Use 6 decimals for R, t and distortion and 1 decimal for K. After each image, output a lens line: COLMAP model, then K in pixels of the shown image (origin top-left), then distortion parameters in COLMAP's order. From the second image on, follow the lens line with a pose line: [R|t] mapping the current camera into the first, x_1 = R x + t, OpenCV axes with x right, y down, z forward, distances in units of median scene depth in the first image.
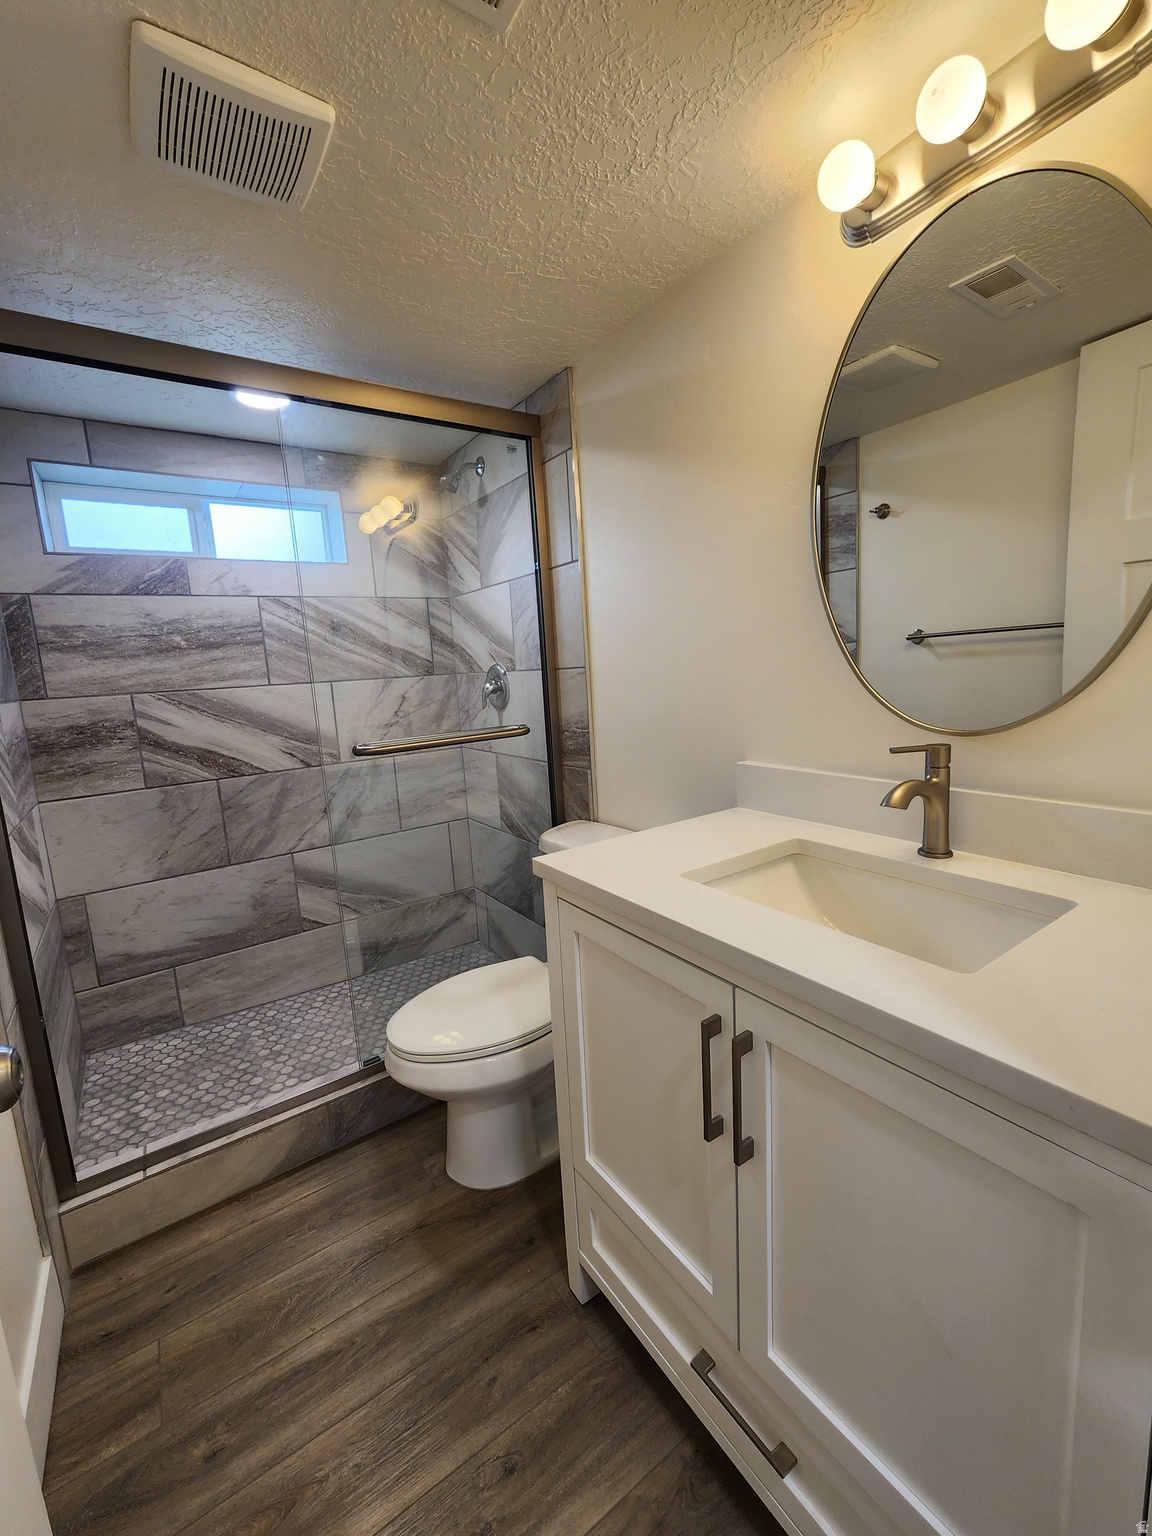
lens RADIAL K [[628.0, 0, 581.6], [0, 628.0, 757.3], [0, 0, 1]] dist [0.000259, 0.001055]
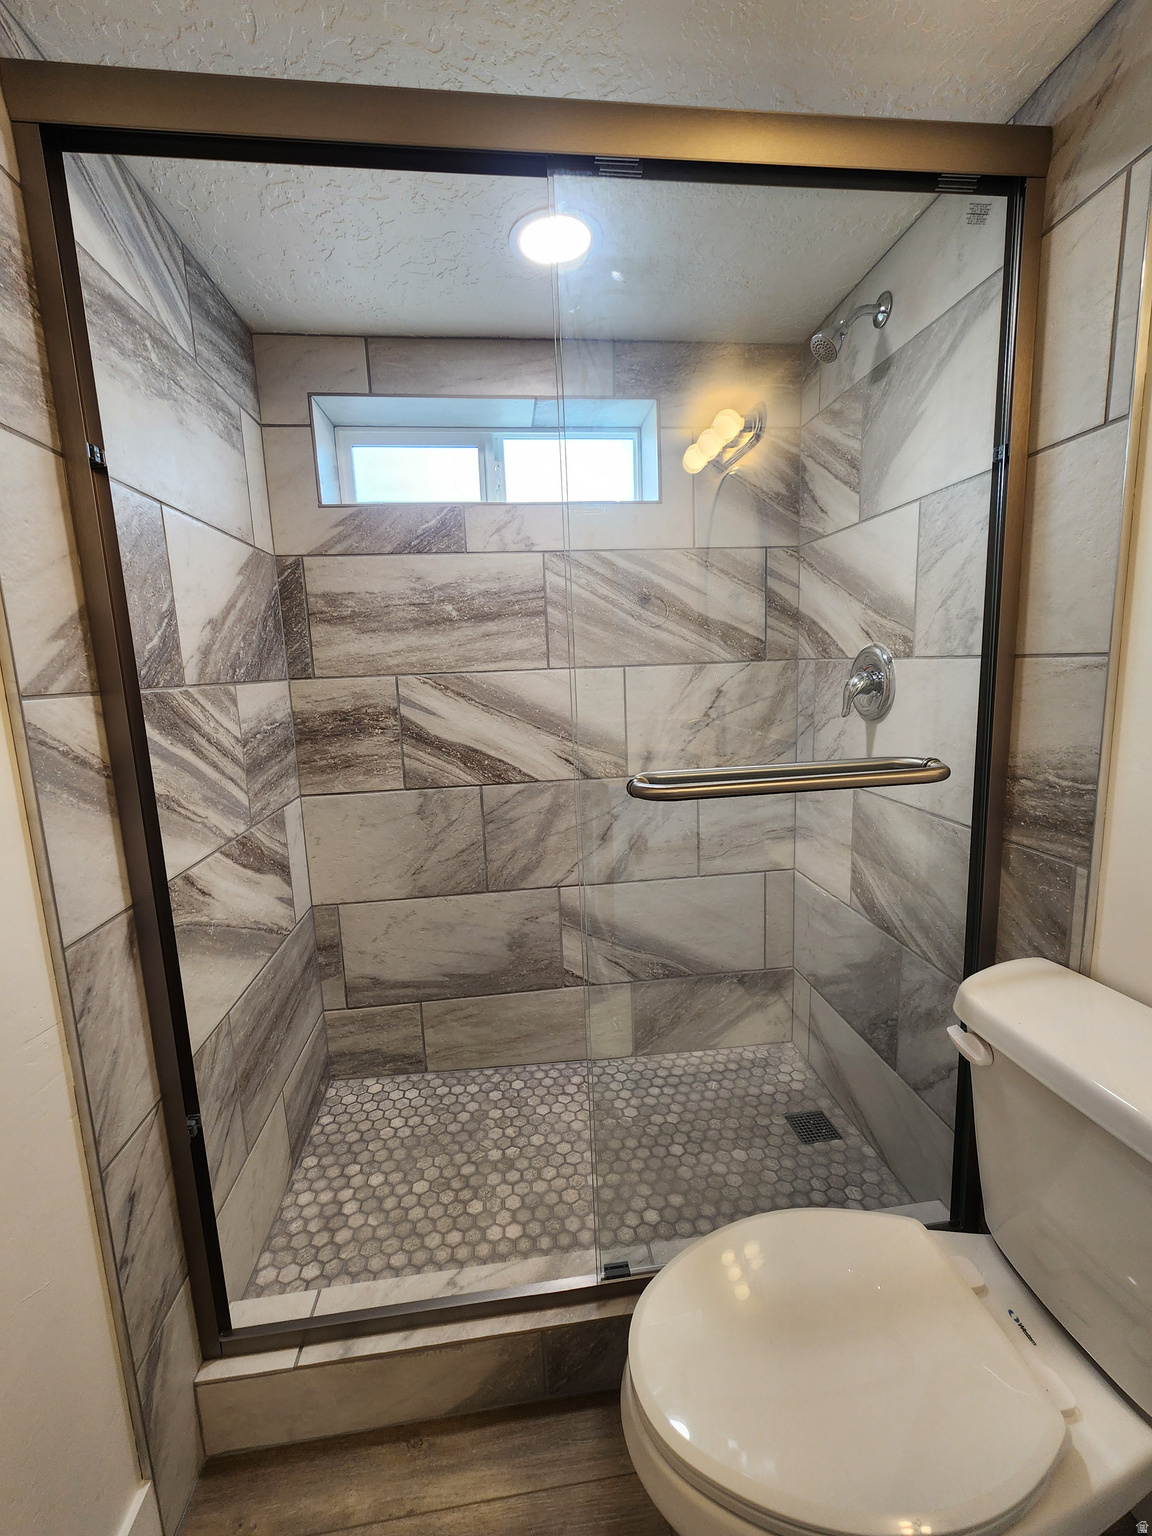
lens RADIAL K [[628.0, 0, 581.6], [0, 628.0, 757.3], [0, 0, 1]] dist [0.000259, 0.001055]
pose [[0.882045, 0.095643, -0.461355, -0.104521], [-0.083391, 0.995411, 0.046927, -0.050250], [0.463726, -0.002919, 0.885974, 0.363255]]
